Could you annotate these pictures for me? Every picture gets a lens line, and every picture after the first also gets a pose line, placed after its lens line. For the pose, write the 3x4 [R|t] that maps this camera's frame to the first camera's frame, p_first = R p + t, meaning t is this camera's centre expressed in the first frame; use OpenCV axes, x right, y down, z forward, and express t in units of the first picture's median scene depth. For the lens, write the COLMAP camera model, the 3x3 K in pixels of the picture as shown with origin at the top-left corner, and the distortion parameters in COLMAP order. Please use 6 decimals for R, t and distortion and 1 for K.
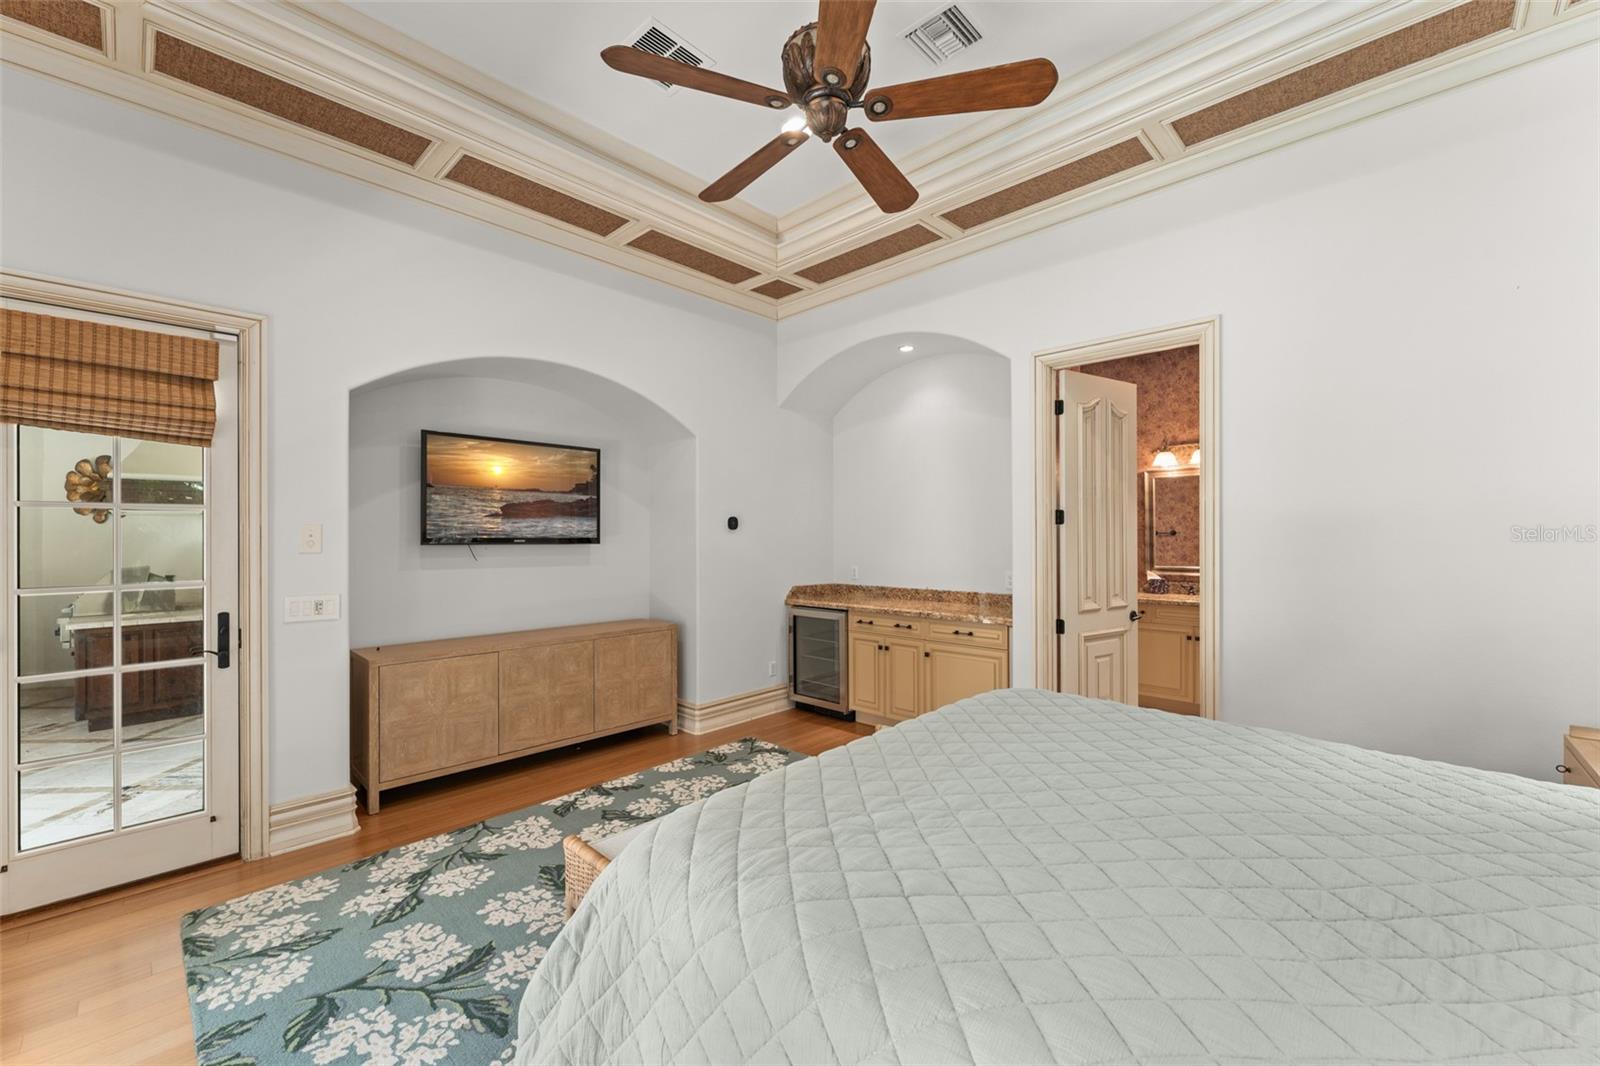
lens RADIAL K [[635.3, 0, 787.6], [0, 635.3, 530.8], [0, 0, 1]] dist [0.001061, 0.000075]
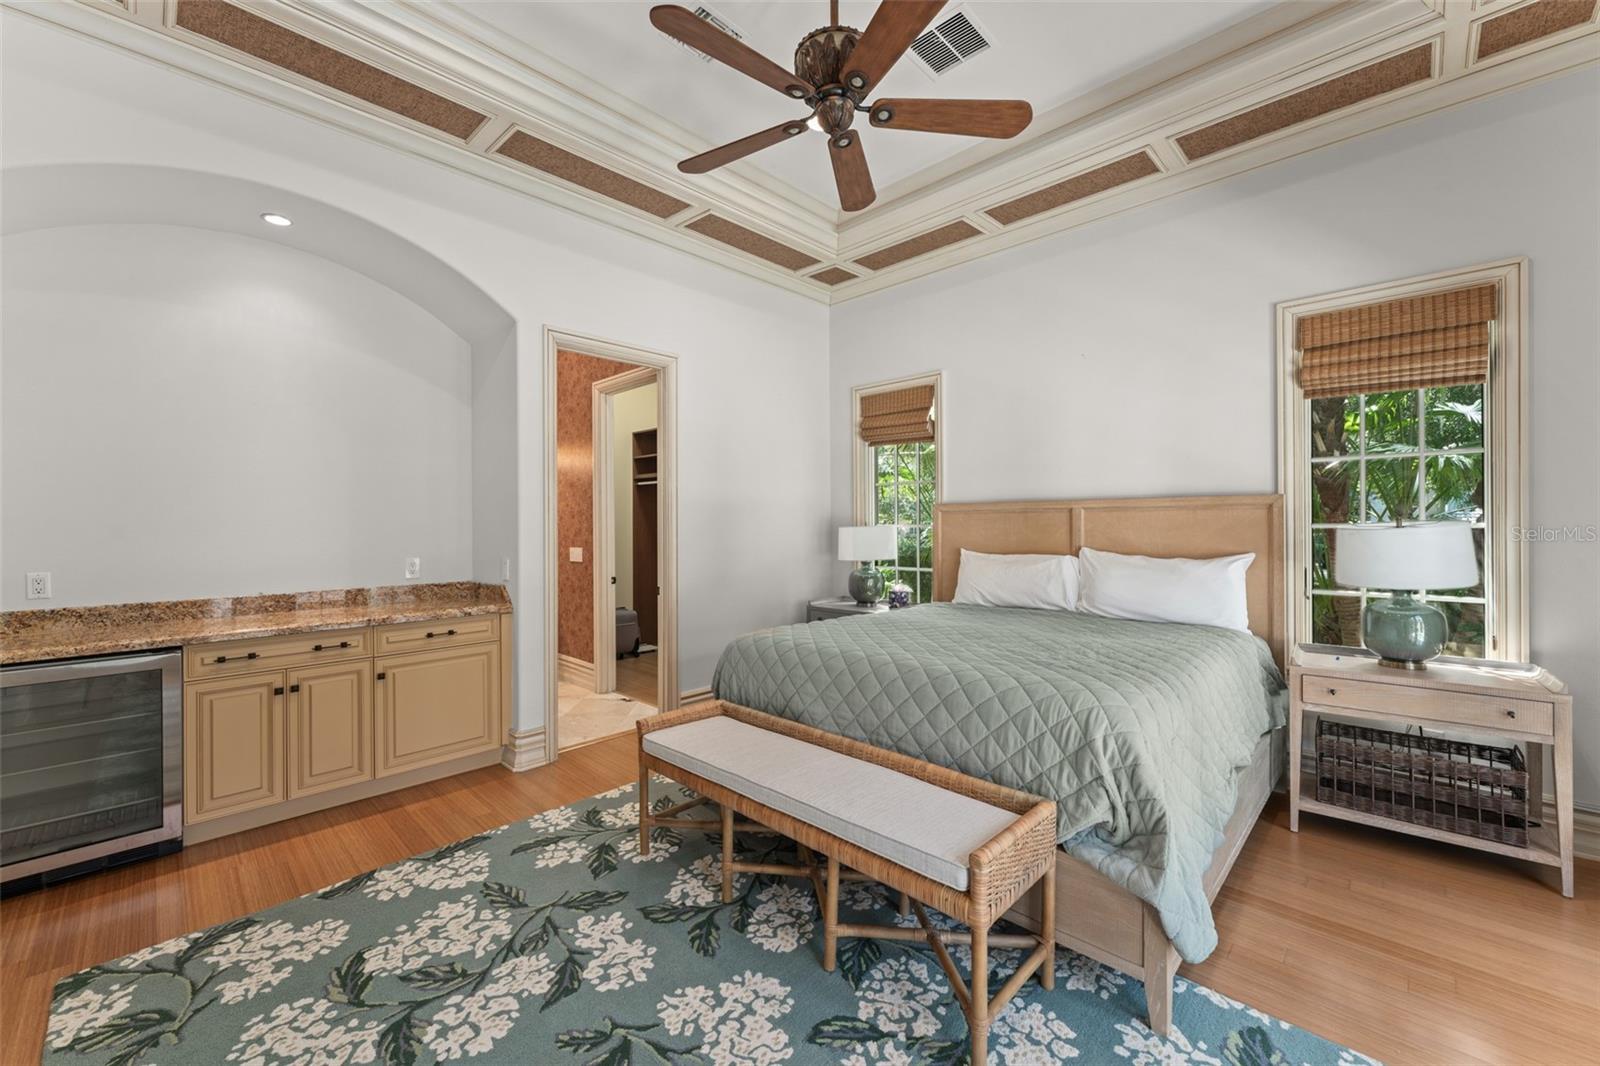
lens RADIAL K [[635.3, 0, 787.6], [0, 635.3, 530.8], [0, 0, 1]] dist [0.001061, 0.000075]
pose [[-0.004425, -0.006456, 0.999969, -0.523881], [-0.003888, 0.999972, 0.006439, 0.023786], [-0.999983, -0.003860, -0.004450, 0.562187]]
